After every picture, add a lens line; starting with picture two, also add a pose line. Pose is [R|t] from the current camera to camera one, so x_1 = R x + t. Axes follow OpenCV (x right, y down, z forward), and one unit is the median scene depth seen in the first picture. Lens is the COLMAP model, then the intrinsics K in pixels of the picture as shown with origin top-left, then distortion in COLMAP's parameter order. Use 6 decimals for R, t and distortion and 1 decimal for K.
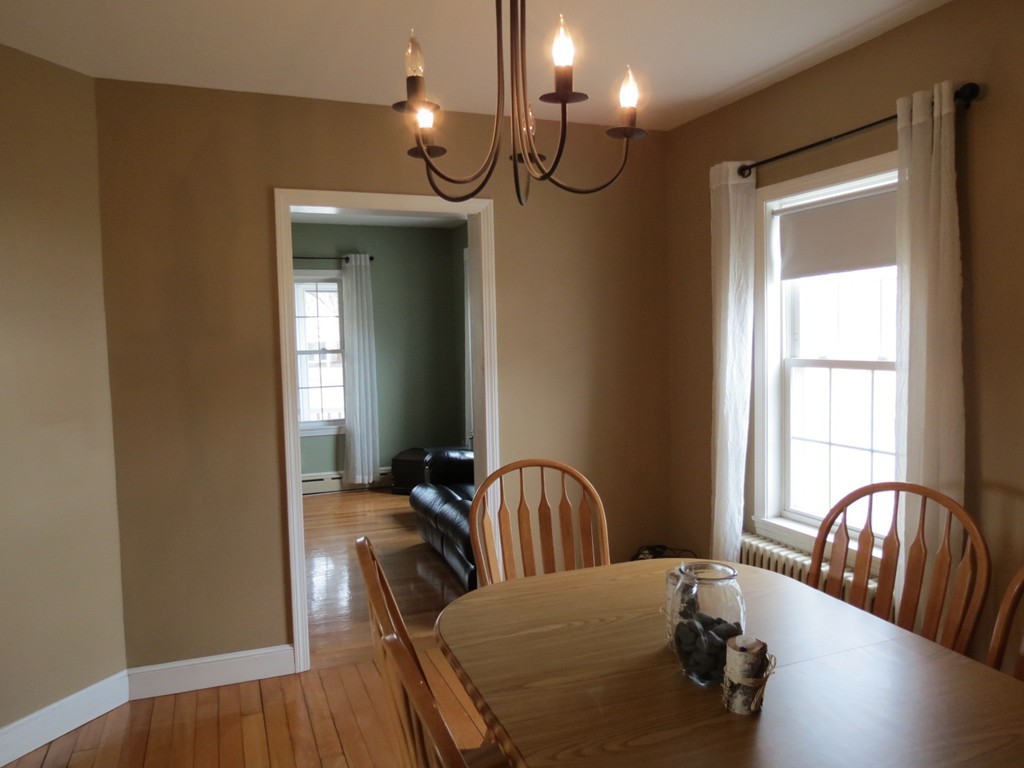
lens RADIAL K [[727.0, 0, 511.6], [0, 727.0, 383.2], [0, 0, 1]] dist [-0.036302, 0.019932]
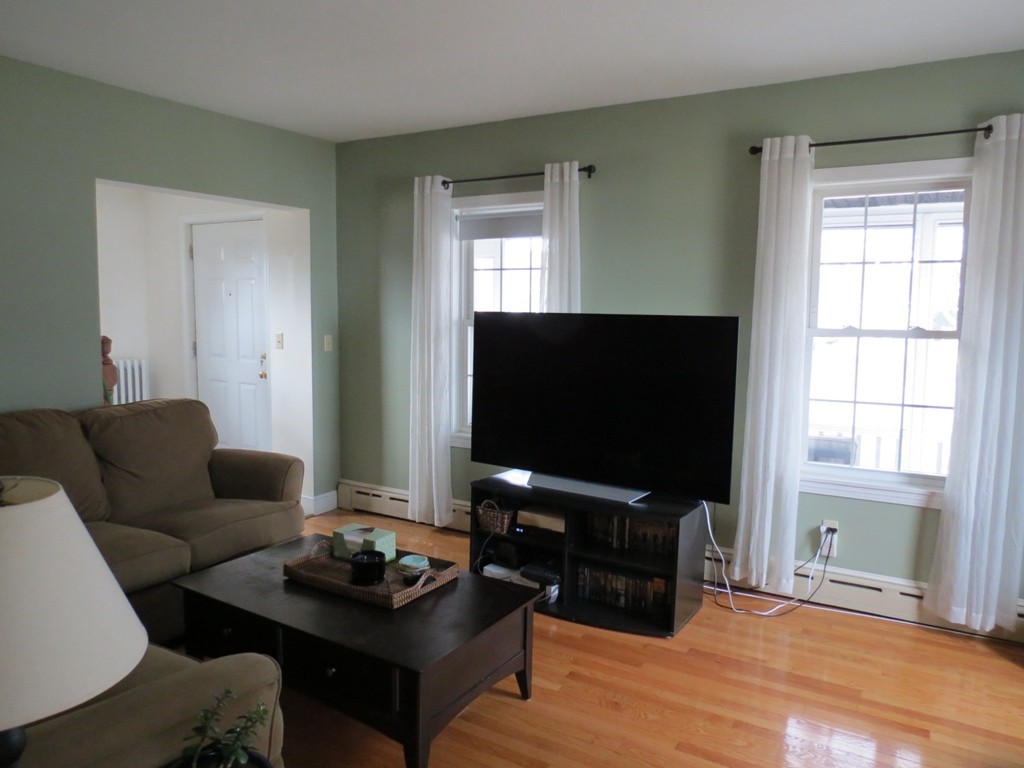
lens RADIAL K [[727.0, 0, 510.4], [0, 727.0, 380.7], [0, 0, 1]] dist [-0.036302, 0.019932]
pose [[0.604824, 0.106091, -0.789261, -0.038996], [-0.080221, 0.994162, 0.072159, -0.025060], [0.792308, 0.019672, 0.609804, 0.491193]]
